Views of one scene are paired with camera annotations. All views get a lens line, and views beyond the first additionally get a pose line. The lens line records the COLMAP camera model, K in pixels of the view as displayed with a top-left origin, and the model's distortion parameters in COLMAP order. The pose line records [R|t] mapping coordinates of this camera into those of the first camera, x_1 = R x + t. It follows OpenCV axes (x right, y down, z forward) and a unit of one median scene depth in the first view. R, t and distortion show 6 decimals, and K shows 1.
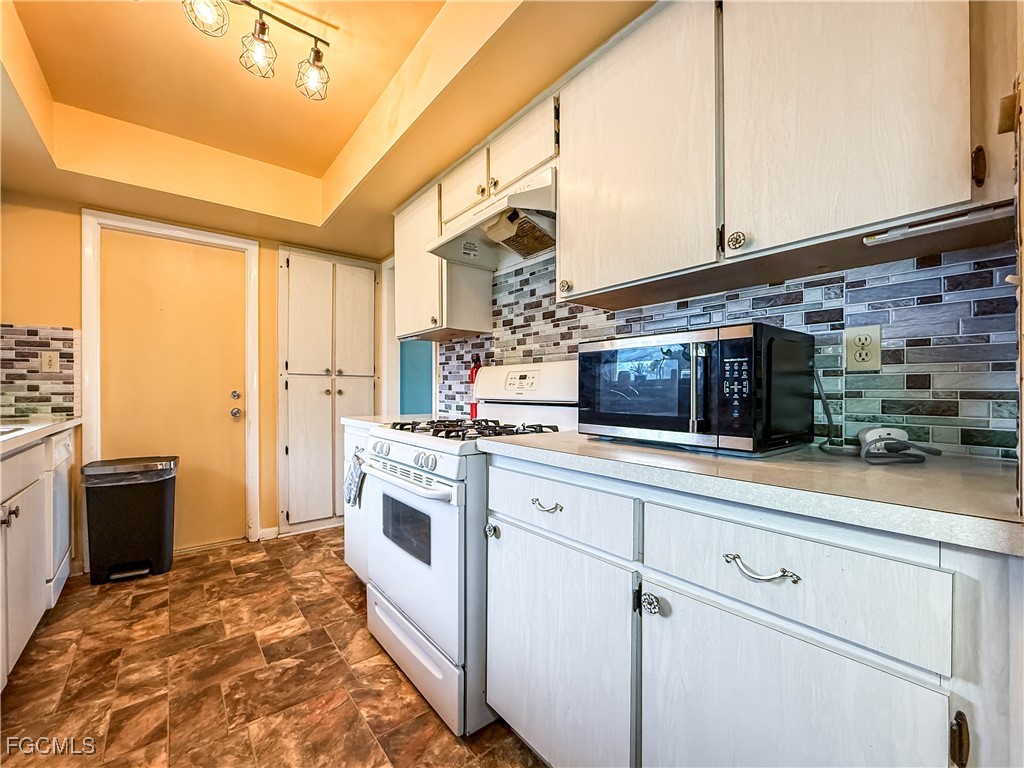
lens RADIAL K [[427.5, 0, 506.1], [0, 427.5, 391.5], [0, 0, 1]] dist [-0.002844, 0.000381]
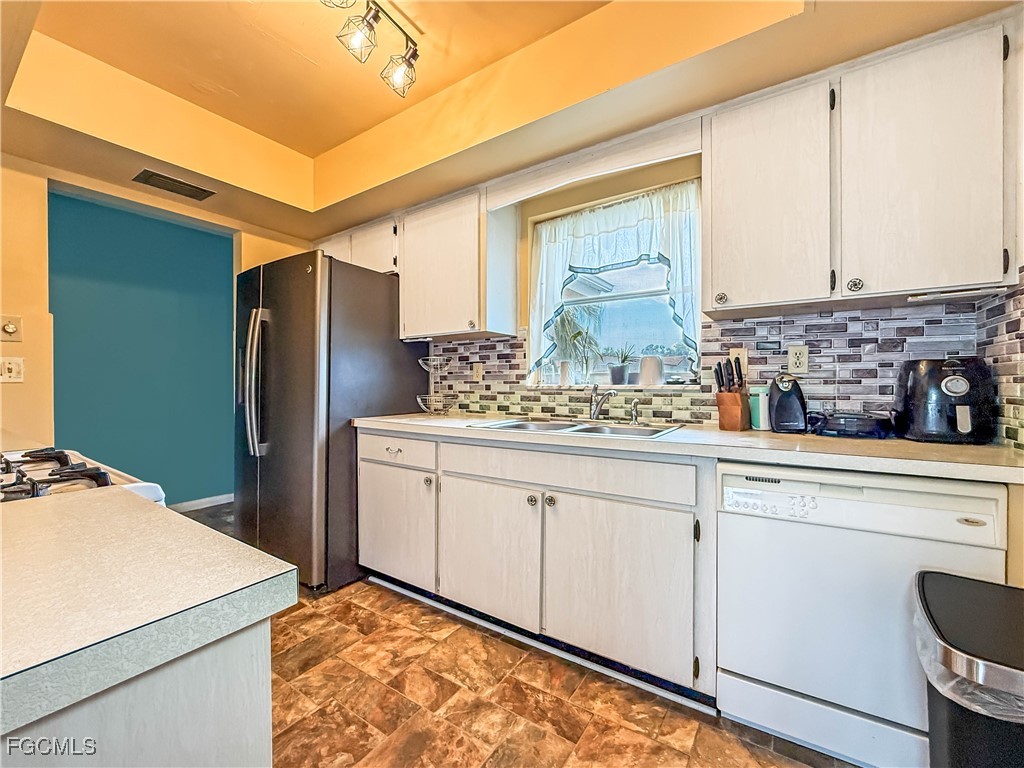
lens RADIAL K [[416.8, 0, 508.2], [0, 416.8, 389.2], [0, 0, 1]] dist [-0.016340, 0.000124]
pose [[-0.951881, 0.008059, -0.306361, -0.441076], [0.003383, 0.999870, 0.015791, -0.018832], [0.306448, 0.013995, -0.951784, 1.249816]]
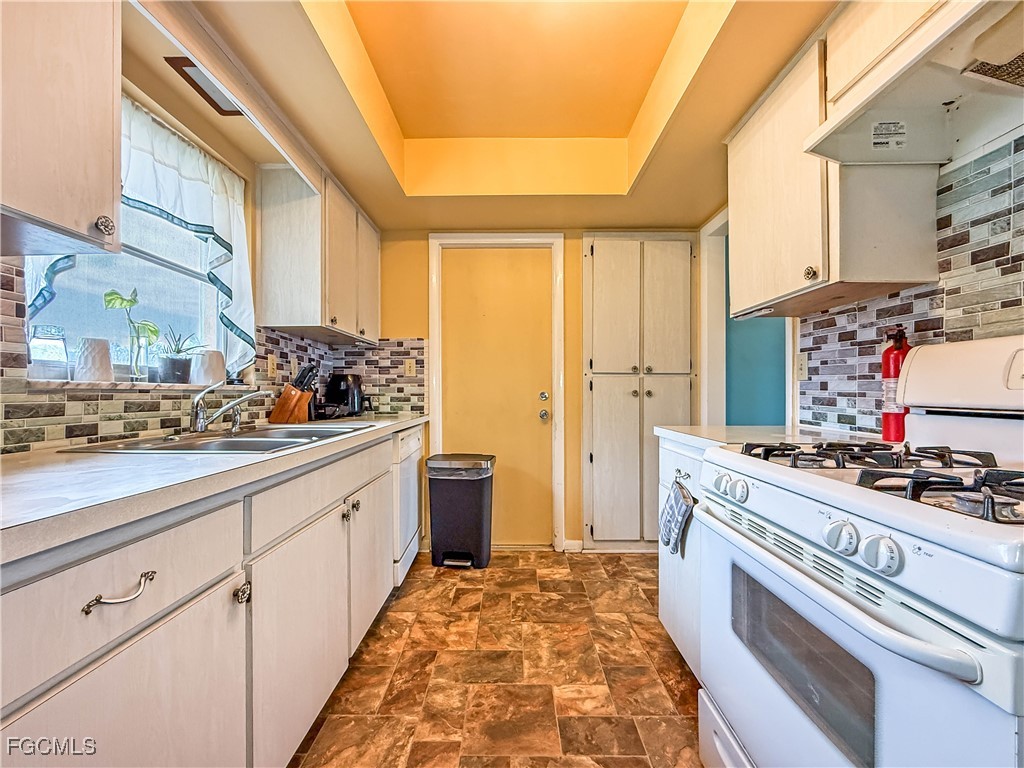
lens RADIAL K [[422.7, 0, 507.1], [0, 422.7, 392.7], [0, 0, 1]] dist [-0.006824, 0.000302]
pose [[0.779103, -0.000736, -0.626896, -0.122625], [-0.000051, 0.999999, -0.001237, 0.001619], [0.626896, 0.000996, 0.779102, 0.258011]]
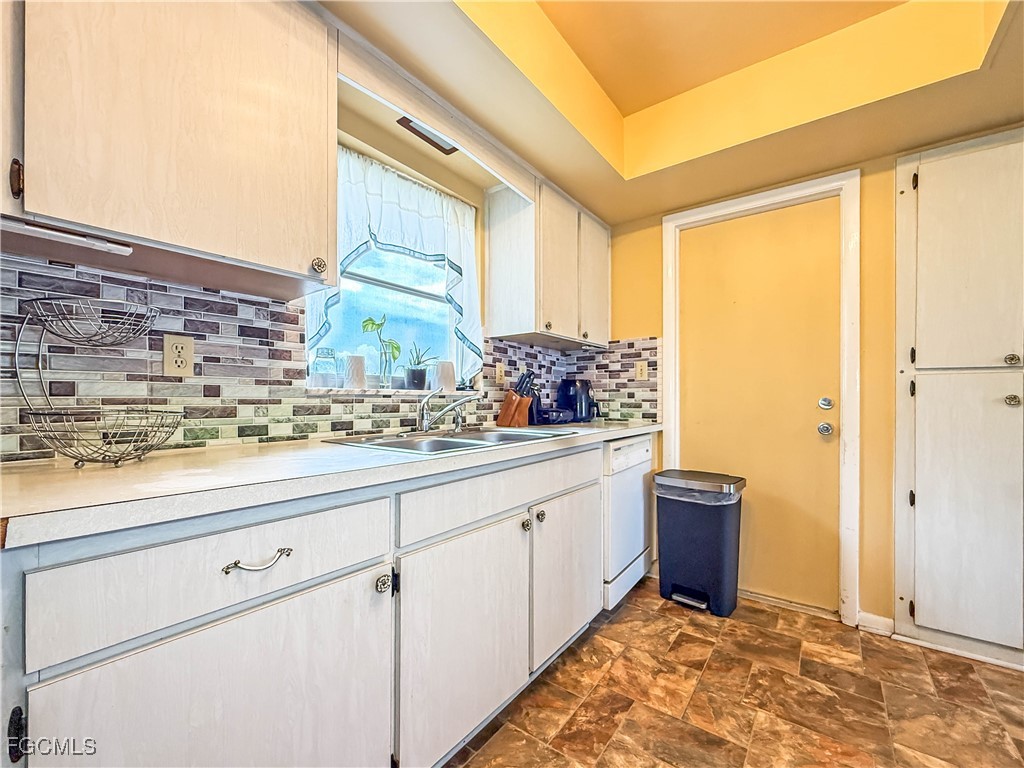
lens RADIAL K [[427.4, 0, 510.9], [0, 427.4, 399.5], [0, 0, 1]] dist [-0.001867, 0.000449]
pose [[0.257180, 0.003817, -0.966356, -0.112888], [-0.004194, 0.999987, 0.002834, 0.001418], [0.966354, 0.003324, 0.257193, 0.415046]]
